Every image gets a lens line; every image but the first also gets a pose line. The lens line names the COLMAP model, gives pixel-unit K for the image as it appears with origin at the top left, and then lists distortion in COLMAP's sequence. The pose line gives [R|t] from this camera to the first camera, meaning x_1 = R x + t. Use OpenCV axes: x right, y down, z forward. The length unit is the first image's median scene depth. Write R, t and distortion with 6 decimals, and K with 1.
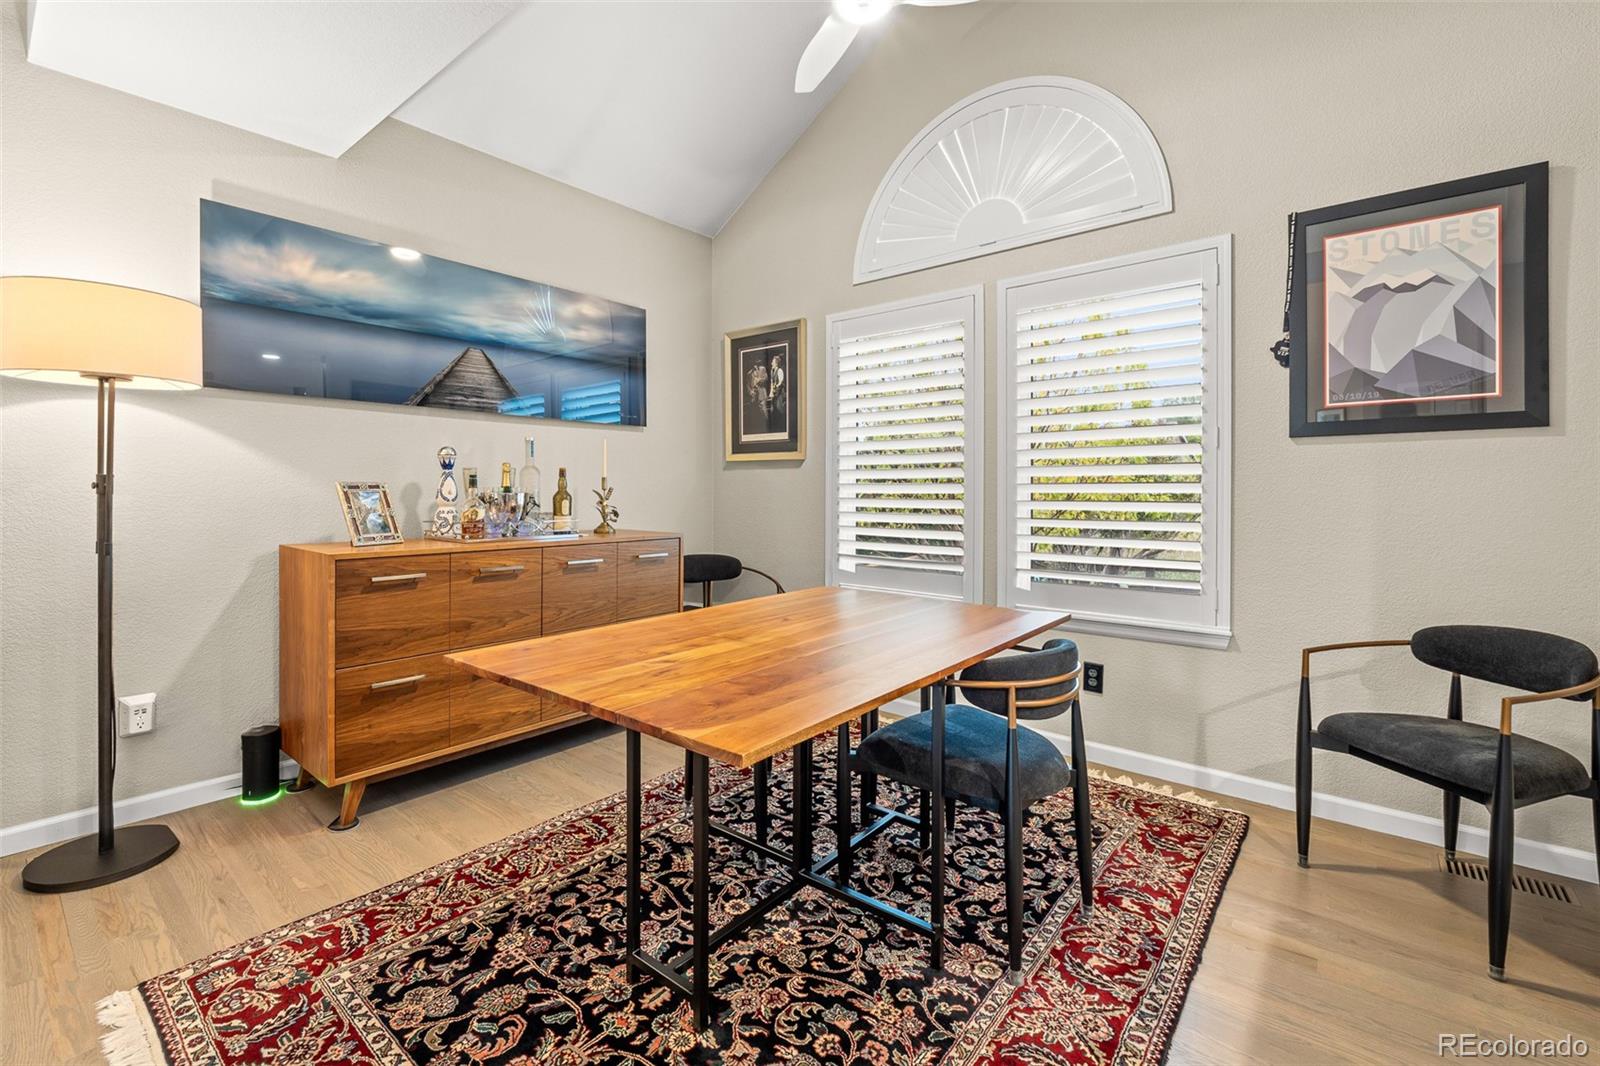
lens RADIAL K [[706.9, 0, 798.7], [0, 706.9, 496.8], [0, 0, 1]] dist [-0.000963, -0.000182]
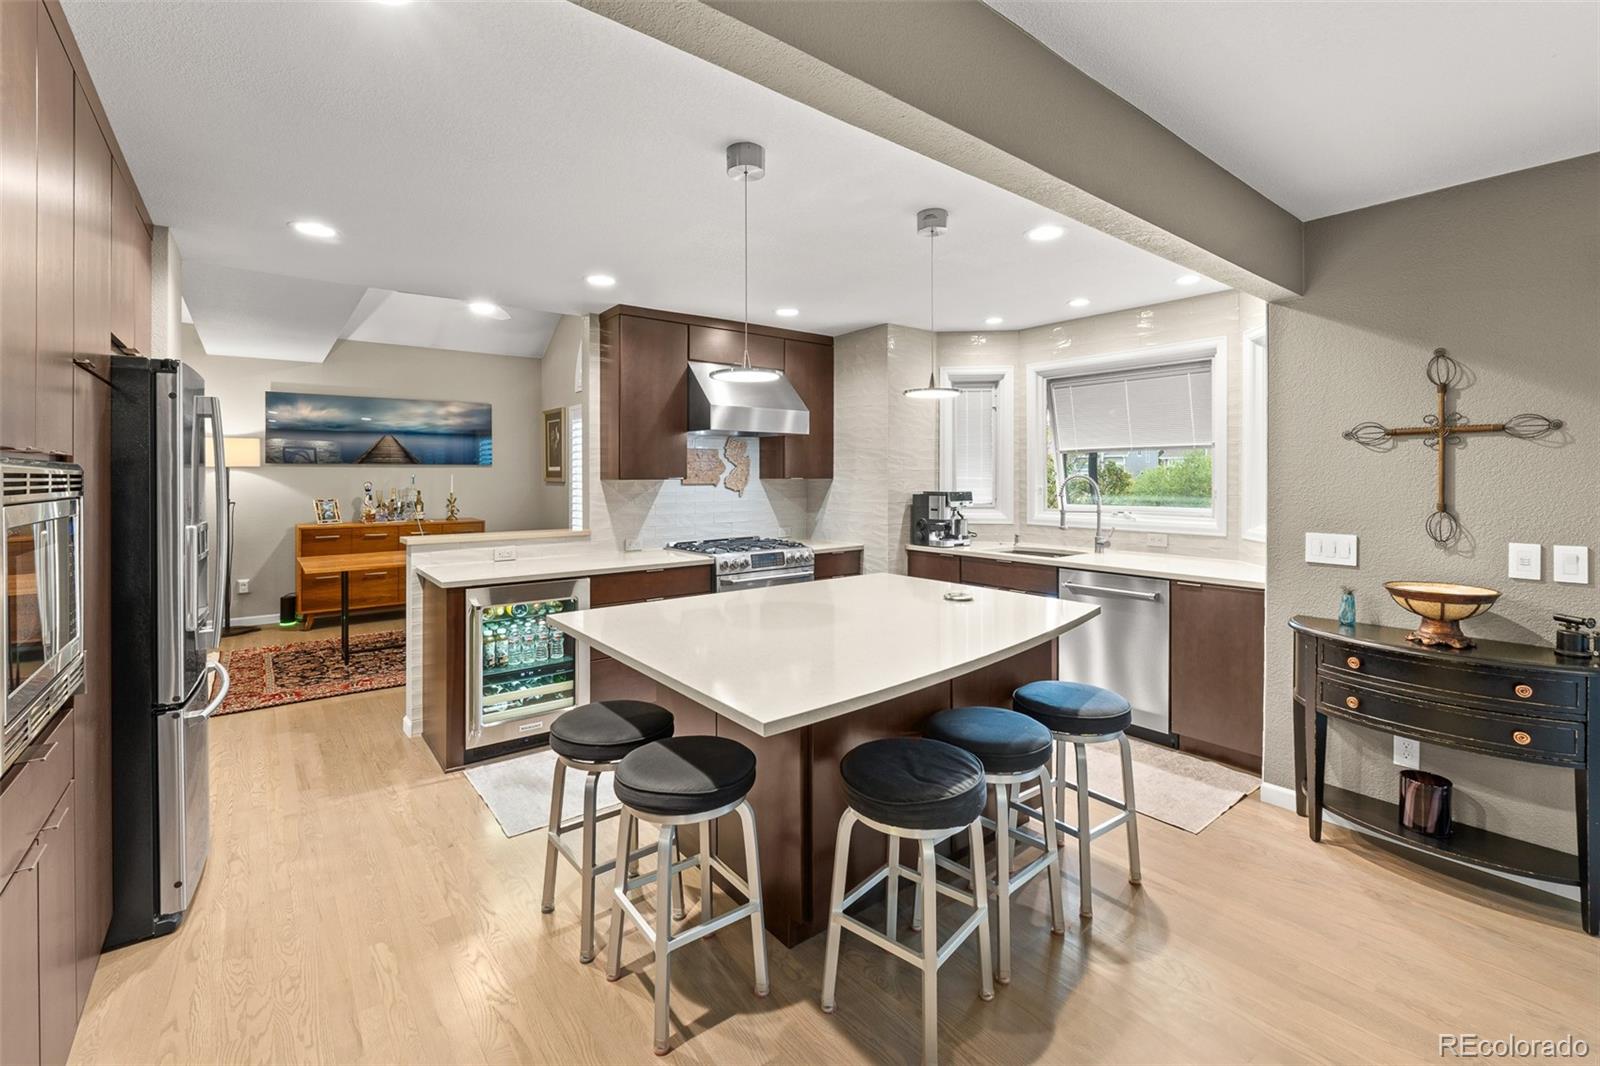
lens RADIAL K [[698.6, 0, 801.0], [0, 698.6, 479.3], [0, 0, 1]] dist [-0.001828, -0.000139]
pose [[0.978736, -0.003722, -0.205089, 1.415033], [0.003025, 0.999989, -0.003710, -0.070475], [0.205100, 0.003011, 0.978736, -0.978088]]
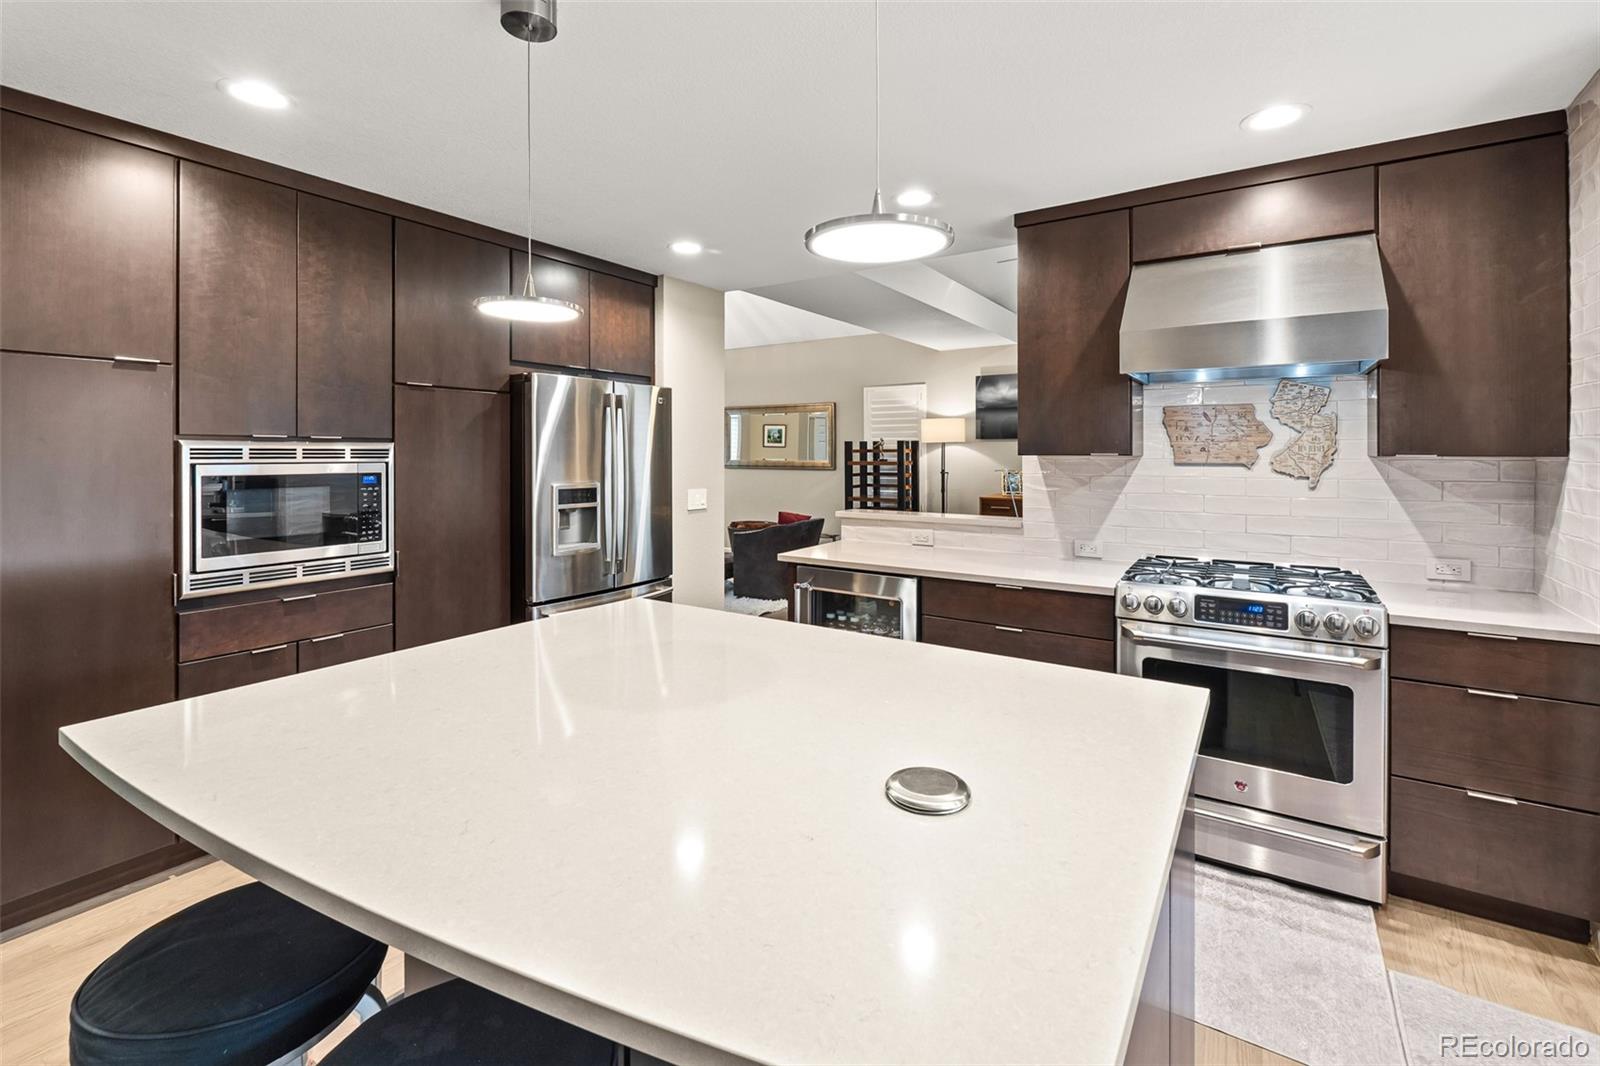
lens RADIAL K [[706.3, 0, 800.2], [0, 706.3, 450.7], [0, 0, 1]] dist [-0.003698, -0.000550]
pose [[0.110108, -0.003644, -0.993913, 1.784047], [-0.007084, 0.999965, -0.004451, -0.076451], [0.993894, 0.007531, 0.110078, -0.059069]]
